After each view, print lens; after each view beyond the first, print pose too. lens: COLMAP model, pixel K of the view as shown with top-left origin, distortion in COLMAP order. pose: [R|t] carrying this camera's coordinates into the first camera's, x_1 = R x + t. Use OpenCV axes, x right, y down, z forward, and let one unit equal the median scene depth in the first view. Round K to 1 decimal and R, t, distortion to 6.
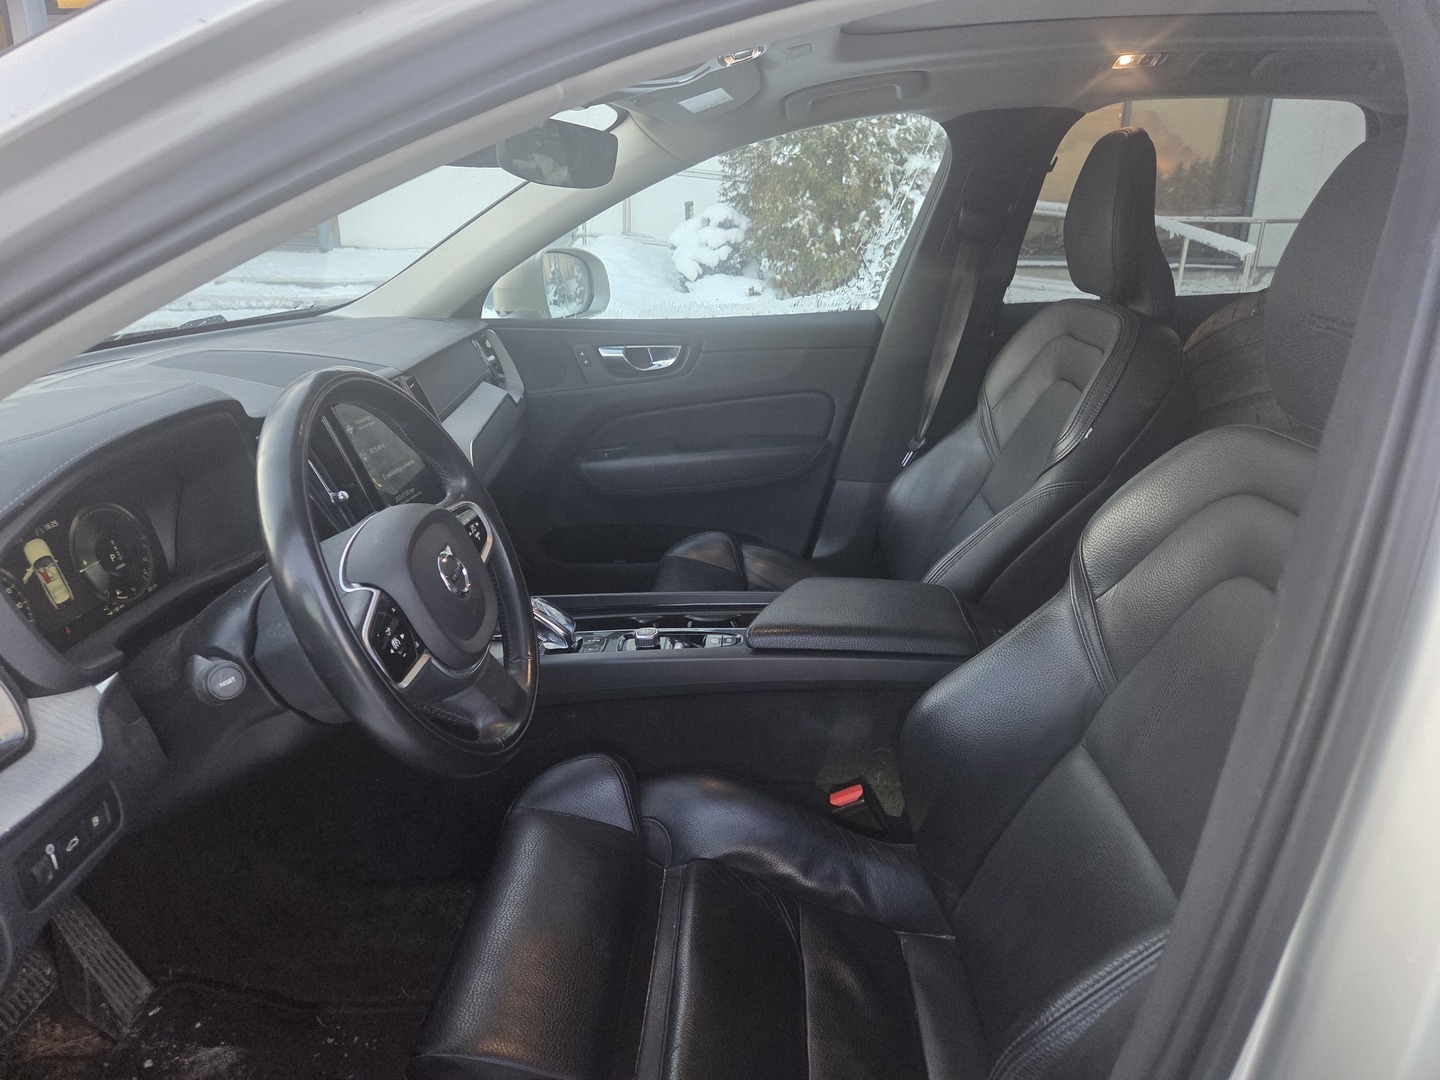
lens RADIAL K [[963.2, 0, 718.0], [0, 963.2, 538.8], [0, 0, 1]] dist [0.059583, -0.046111]
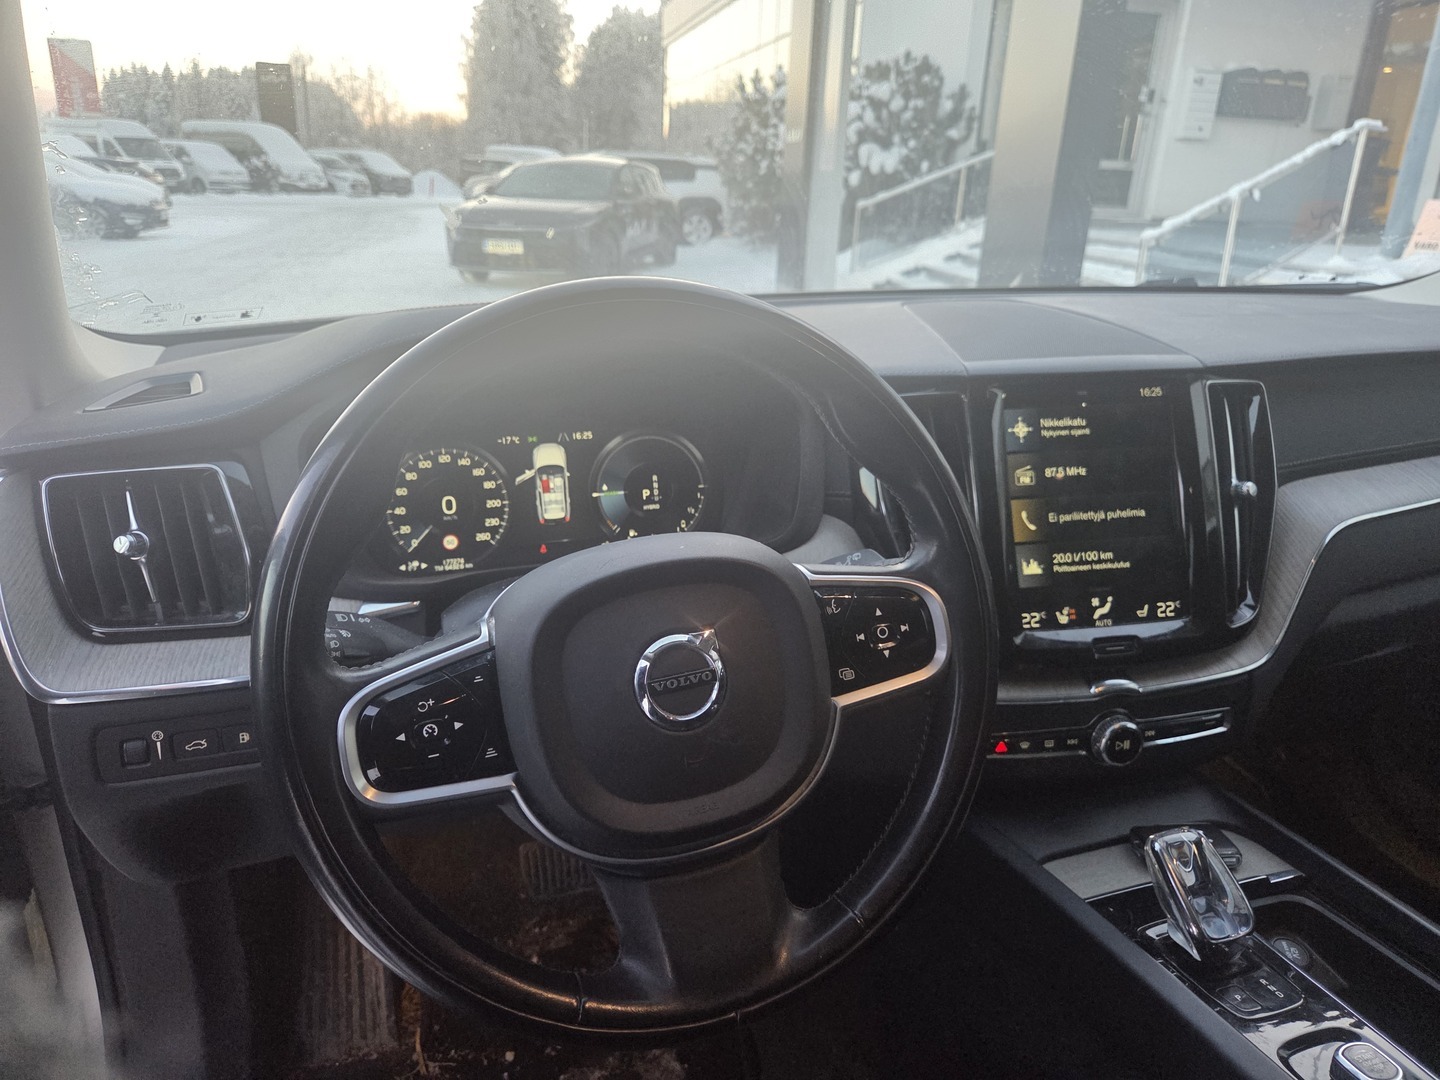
lens RADIAL K [[963.2, 0, 722.5], [0, 963.2, 541.2], [0, 0, 1]] dist [0.059583, -0.046111]
pose [[0.357738, 0.318532, -0.877816, 0.175229], [-0.323737, 0.924032, 0.203369, -0.147159], [0.875910, 0.211429, 0.433682, 0.752556]]
